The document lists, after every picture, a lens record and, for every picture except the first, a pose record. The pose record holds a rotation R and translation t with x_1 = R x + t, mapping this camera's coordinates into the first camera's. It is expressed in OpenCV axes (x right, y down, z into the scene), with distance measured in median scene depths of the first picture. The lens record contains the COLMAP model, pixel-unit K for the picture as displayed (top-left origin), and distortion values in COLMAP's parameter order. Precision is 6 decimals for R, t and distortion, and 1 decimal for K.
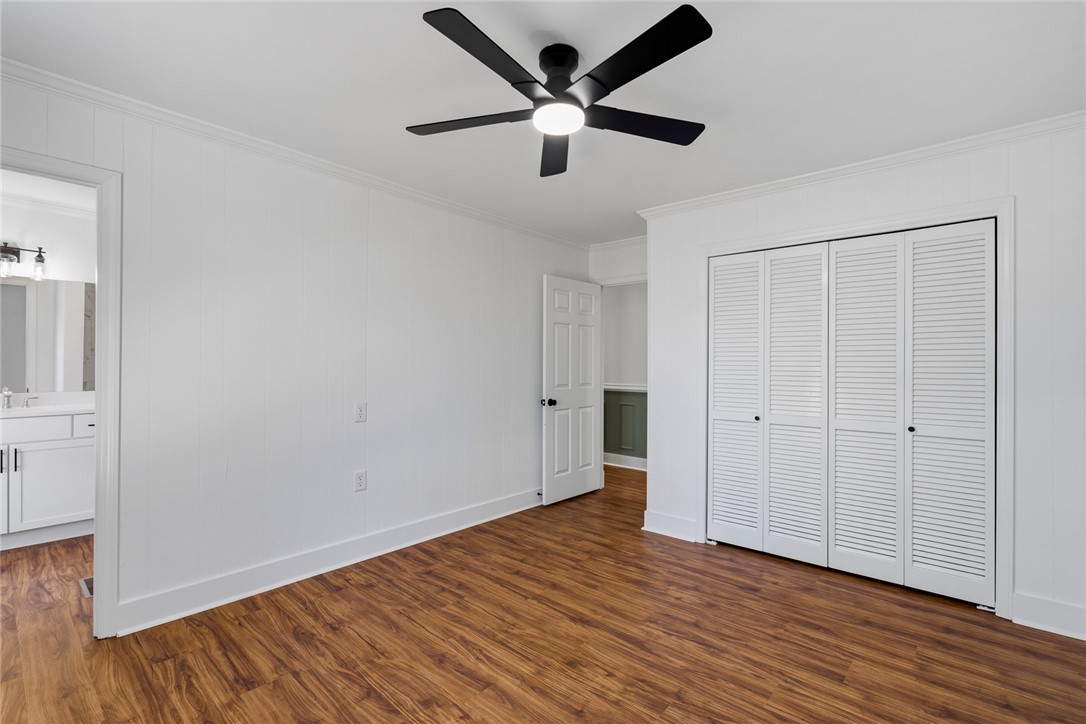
lens RADIAL K [[497.9, 0, 540.2], [0, 497.9, 356.2], [0, 0, 1]] dist [-0.005296, 0.000184]
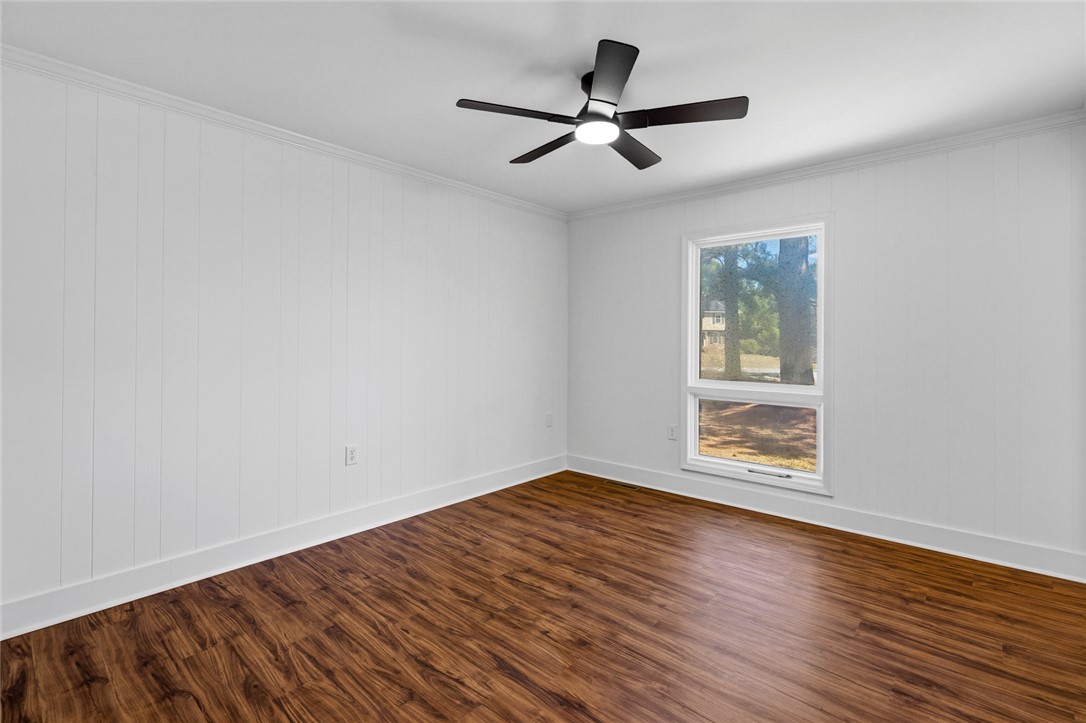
lens RADIAL K [[497.9, 0, 542.1], [0, 497.9, 355.6], [0, 0, 1]] dist [-0.005296, 0.000184]
pose [[-0.999973, -0.007362, 0.000859, 0.145656], [-0.007352, 0.999905, 0.011633, 0.042127], [-0.000945, 0.011626, -0.999932, 1.977719]]
